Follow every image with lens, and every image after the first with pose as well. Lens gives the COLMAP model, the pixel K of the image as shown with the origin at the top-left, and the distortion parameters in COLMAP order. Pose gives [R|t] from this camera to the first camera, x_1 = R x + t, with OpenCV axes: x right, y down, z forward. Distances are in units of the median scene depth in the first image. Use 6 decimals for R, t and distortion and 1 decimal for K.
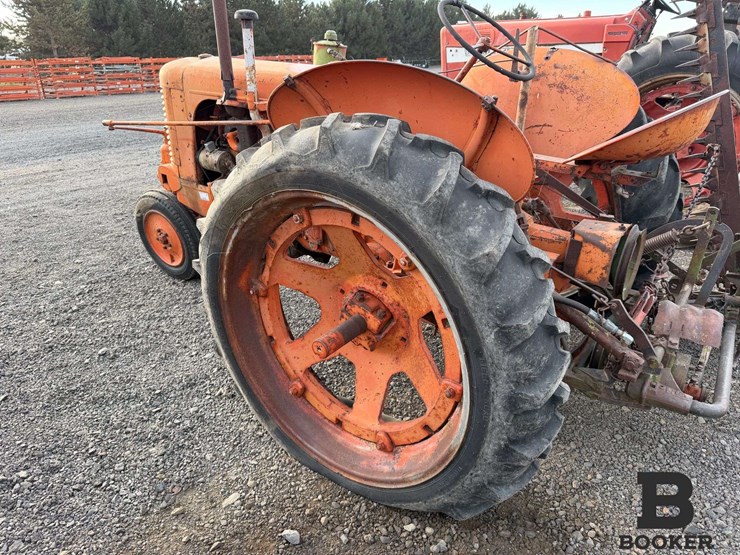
lens RADIAL K [[524.9, 0, 371.3], [0, 524.9, 281.7], [0, 0, 1]] dist [0.042893, -0.059105]
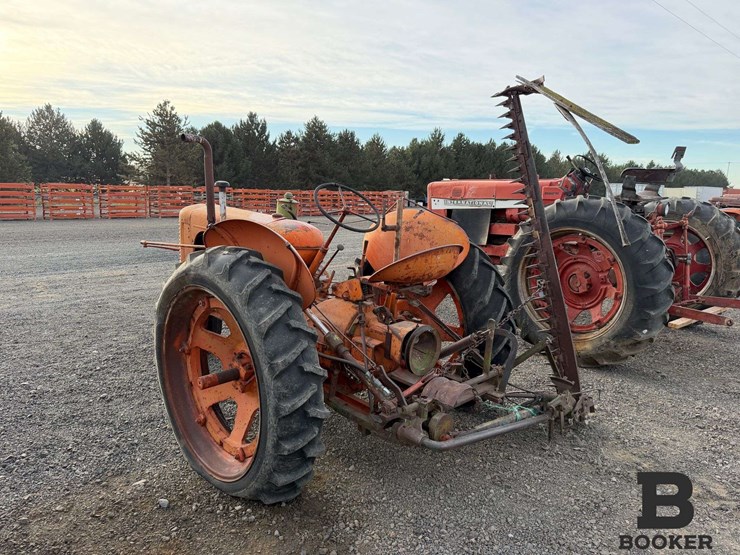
lens RADIAL K [[524.9, 0, 367.0], [0, 524.9, 276.6], [0, 0, 1]] dist [0.042893, -0.059105]
pose [[0.987231, 0.060393, -0.147406, 0.379599], [-0.093861, 0.968188, -0.231952, 0.084108], [0.128709, 0.242826, 0.961493, -0.351021]]
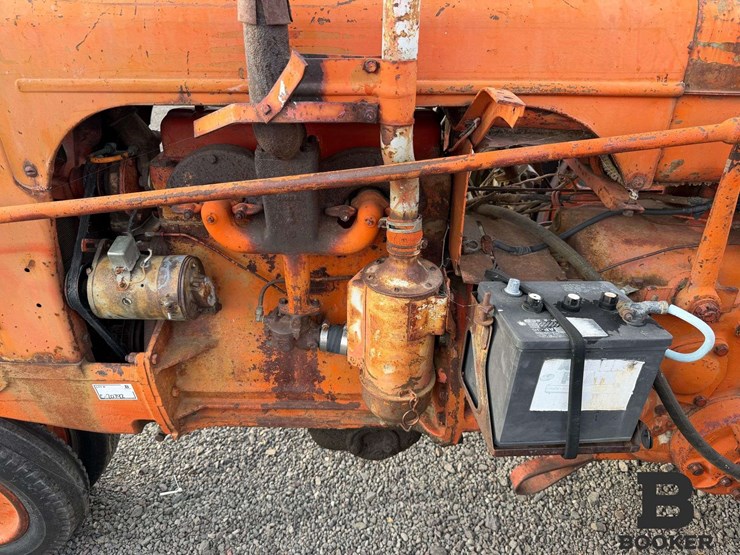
lens RADIAL K [[524.9, 0, 368.4], [0, 524.9, 273.1], [0, 0, 1]] dist [0.042893, -0.059105]
pose [[0.820140, -0.294341, 0.490647, -0.355980], [0.258050, 0.955646, 0.141954, -0.260320], [-0.510668, 0.010189, 0.859718, 0.679403]]
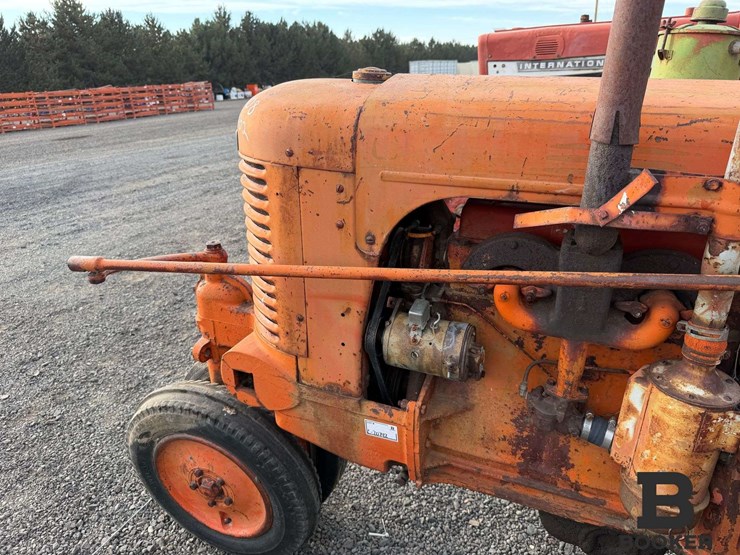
lens RADIAL K [[524.9, 0, 364.4], [0, 524.9, 274.3], [0, 0, 1]] dist [0.042893, -0.059105]
pose [[0.971830, -0.108865, 0.209034, -0.430449], [0.119797, 0.991979, -0.040334, -0.282382], [-0.202966, 0.064239, 0.977076, 0.671734]]
